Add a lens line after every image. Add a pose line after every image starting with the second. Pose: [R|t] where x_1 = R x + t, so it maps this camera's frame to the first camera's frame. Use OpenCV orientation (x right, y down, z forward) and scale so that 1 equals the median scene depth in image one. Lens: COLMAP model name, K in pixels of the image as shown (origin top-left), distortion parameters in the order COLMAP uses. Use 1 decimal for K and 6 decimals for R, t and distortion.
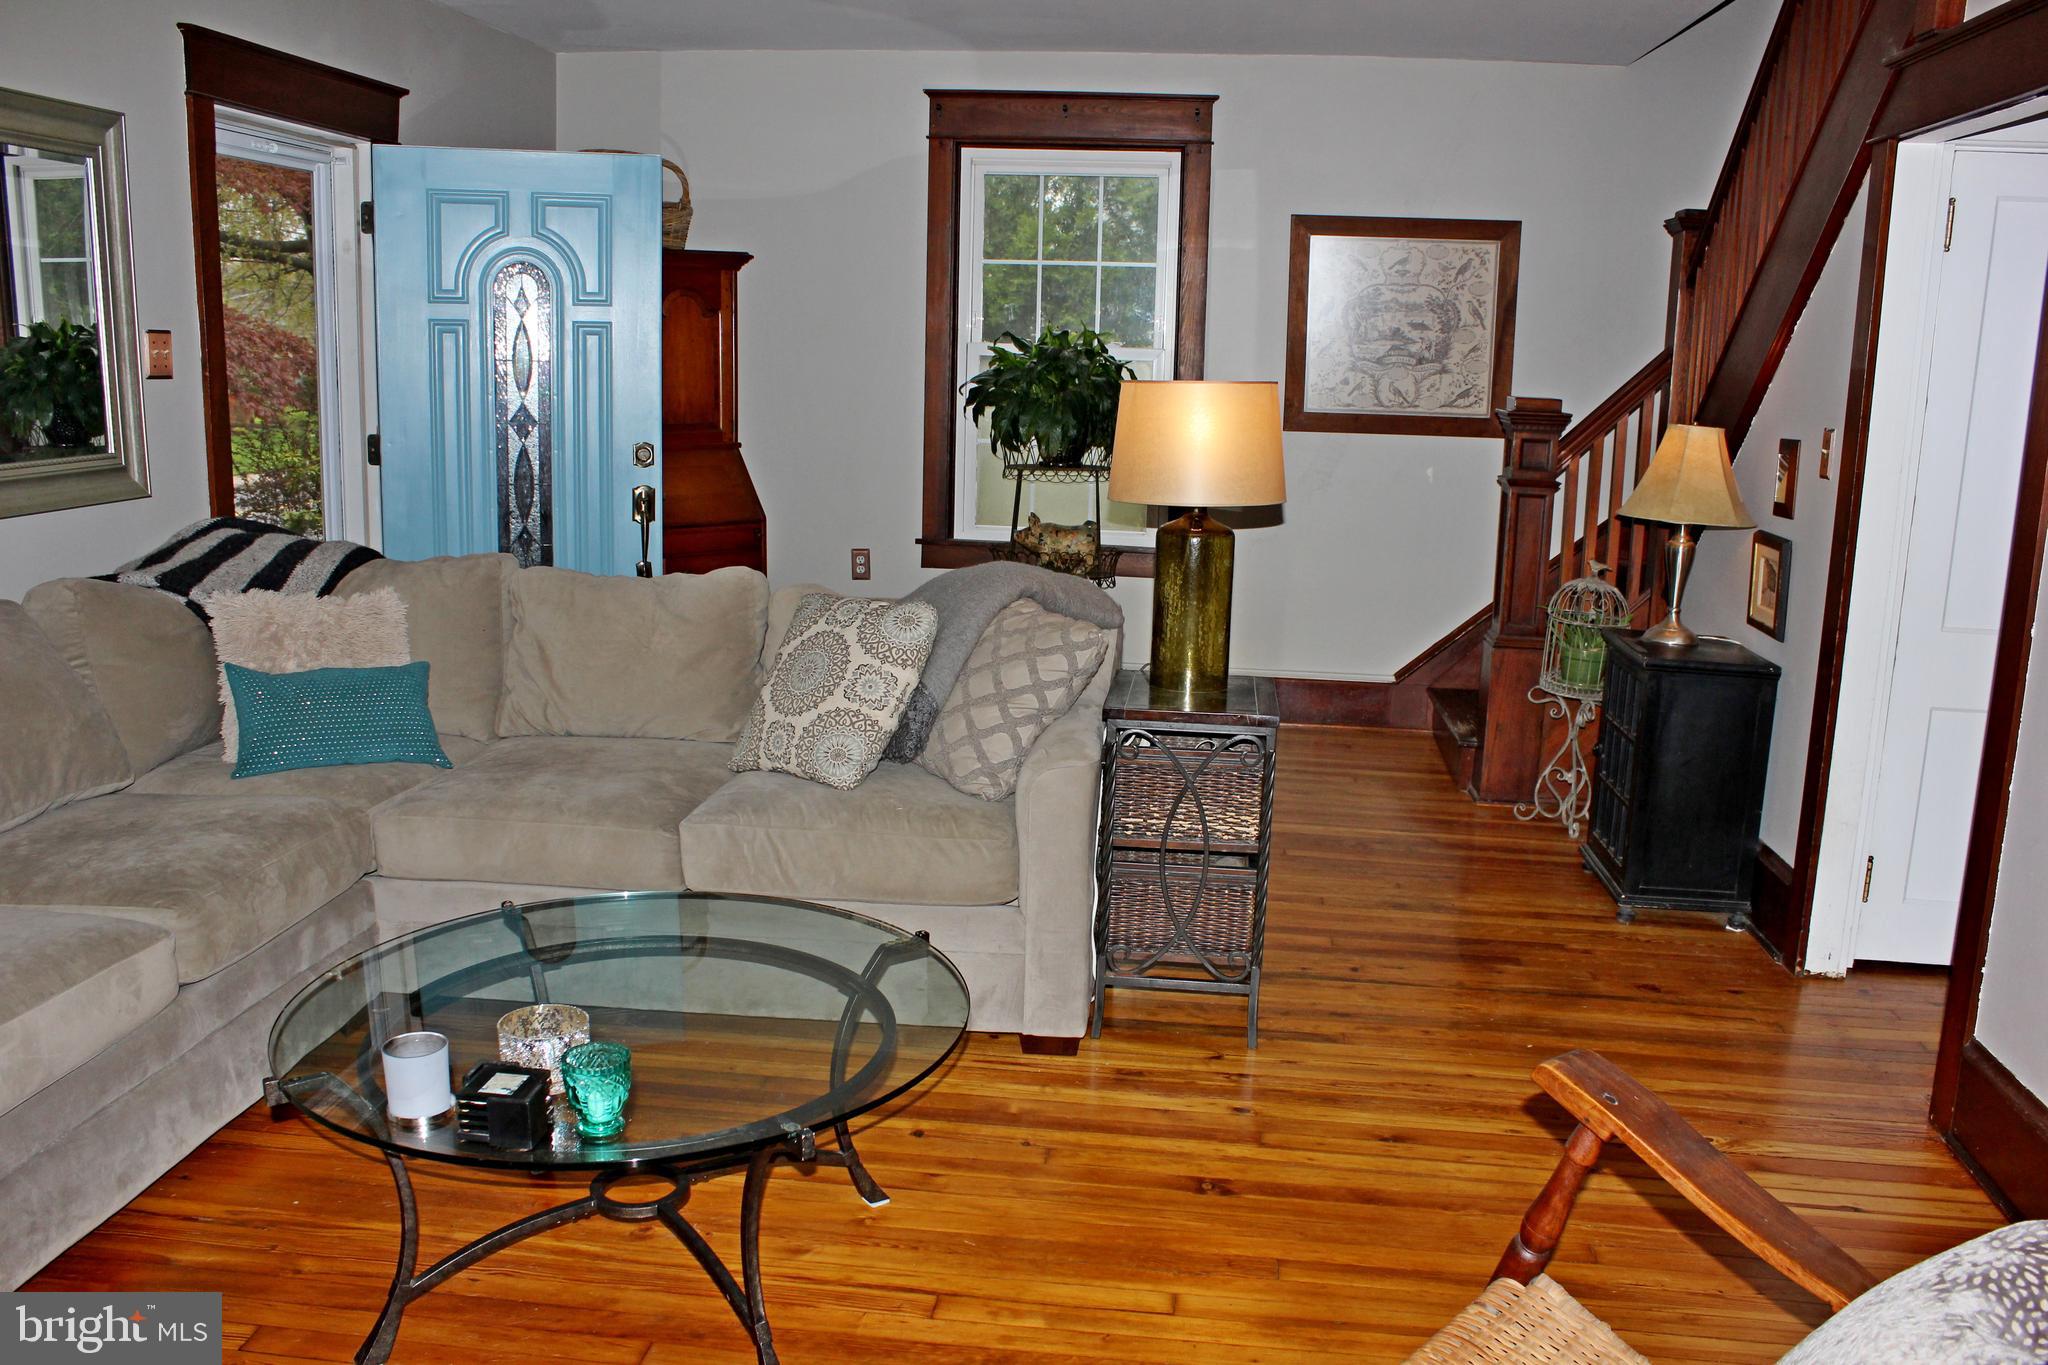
lens RADIAL K [[1718.8, 0, 1036.4], [0, 1718.8, 684.9], [0, 0, 1]] dist [-0.179310, 0.179000]
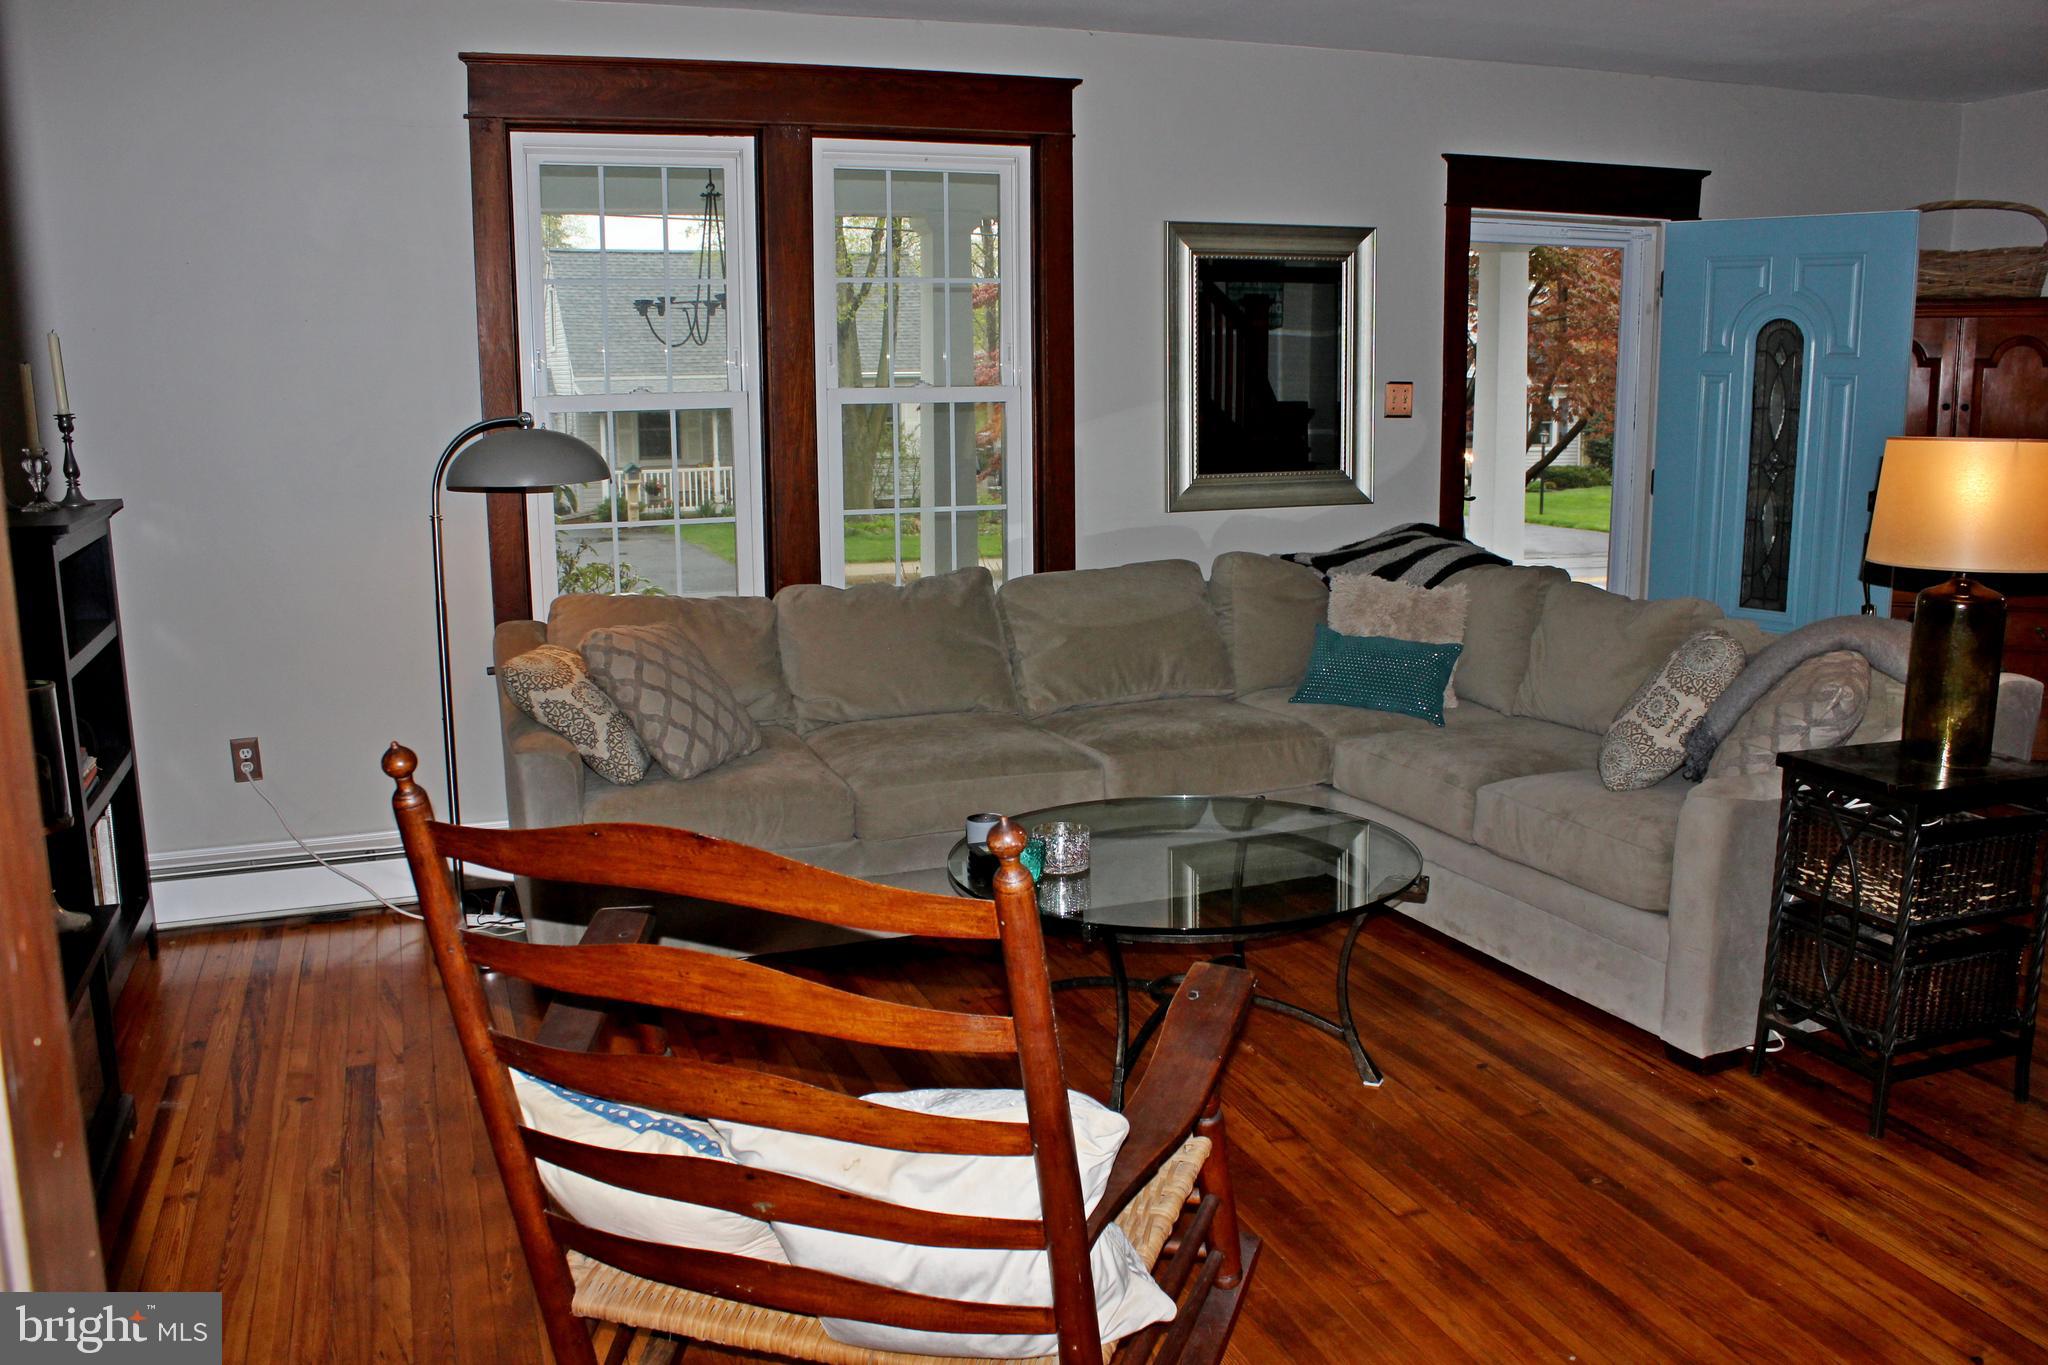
lens RADIAL K [[1718.8, 0, 1036.4], [0, 1718.8, 684.9], [0, 0, 1]] dist [-0.179310, 0.179000]
pose [[0.459591, 0.137550, -0.877414, 0.626642], [-0.155709, 0.985111, 0.072873, -0.027451], [0.874374, 0.103129, 0.474166, 0.116037]]
